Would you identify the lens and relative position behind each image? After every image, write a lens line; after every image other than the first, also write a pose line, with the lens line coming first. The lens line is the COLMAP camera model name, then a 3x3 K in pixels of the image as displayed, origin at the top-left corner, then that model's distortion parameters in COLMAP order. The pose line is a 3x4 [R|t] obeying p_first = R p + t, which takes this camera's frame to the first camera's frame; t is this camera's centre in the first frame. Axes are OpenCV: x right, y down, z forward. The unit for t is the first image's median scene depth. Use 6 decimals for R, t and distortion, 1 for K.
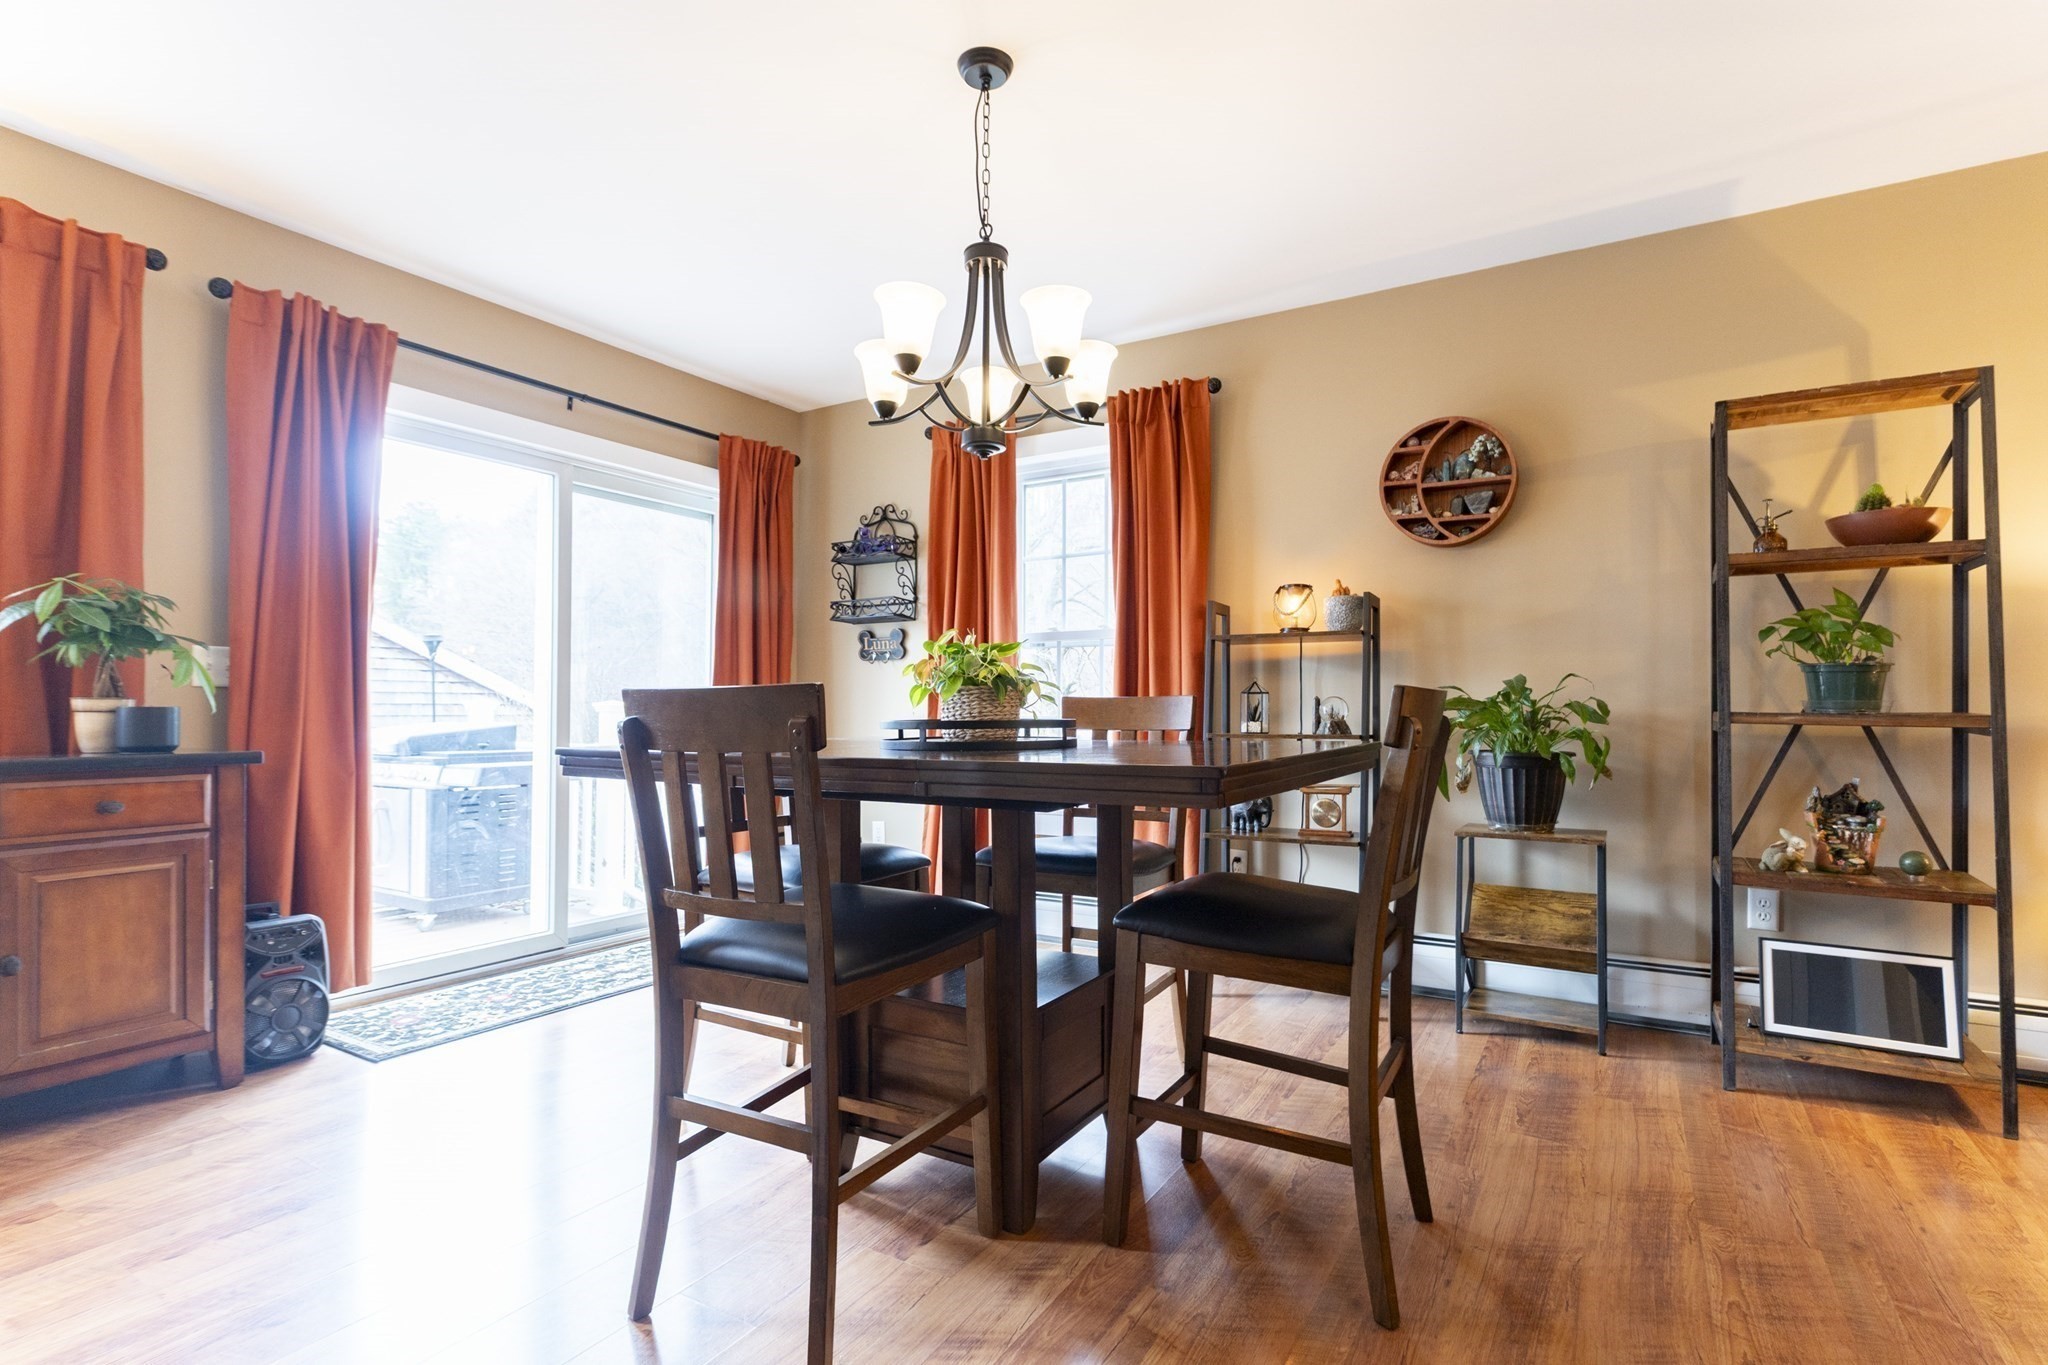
lens RADIAL K [[970.8, 0, 1017.3], [0, 970.8, 686.1], [0, 0, 1]] dist [0.000679, 0.000592]
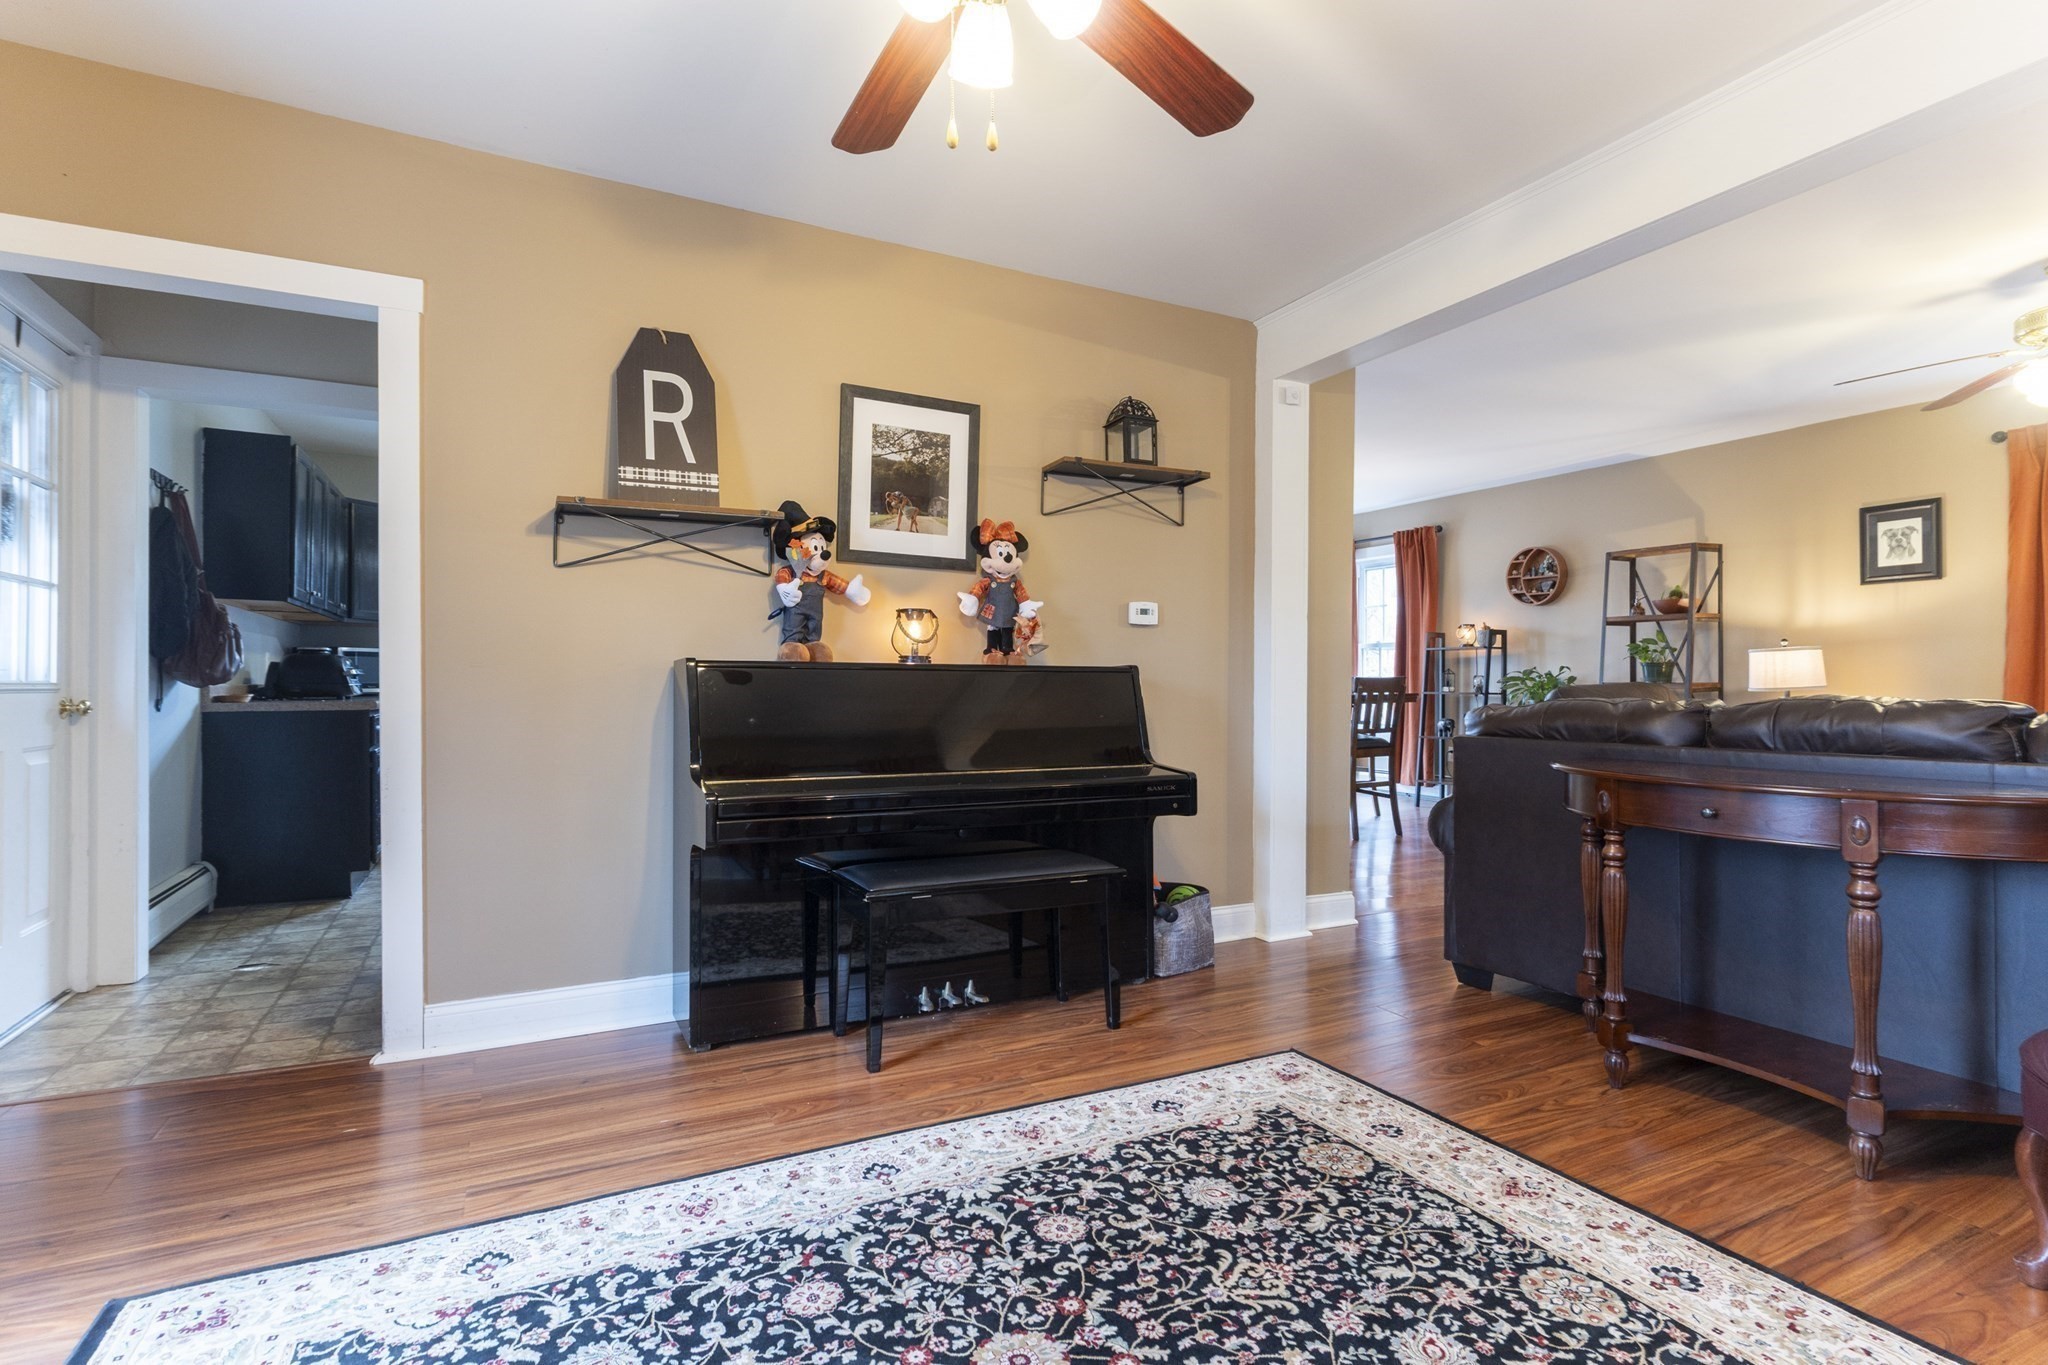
lens RADIAL K [[970.8, 0, 991.0], [0, 970.8, 675.5], [0, 0, 1]] dist [0.000679, 0.000592]
pose [[0.845729, -0.004969, -0.533589, 0.565370], [0.010915, 0.999909, 0.007988, -0.018979], [0.533501, -0.012580, 0.845706, -1.476119]]
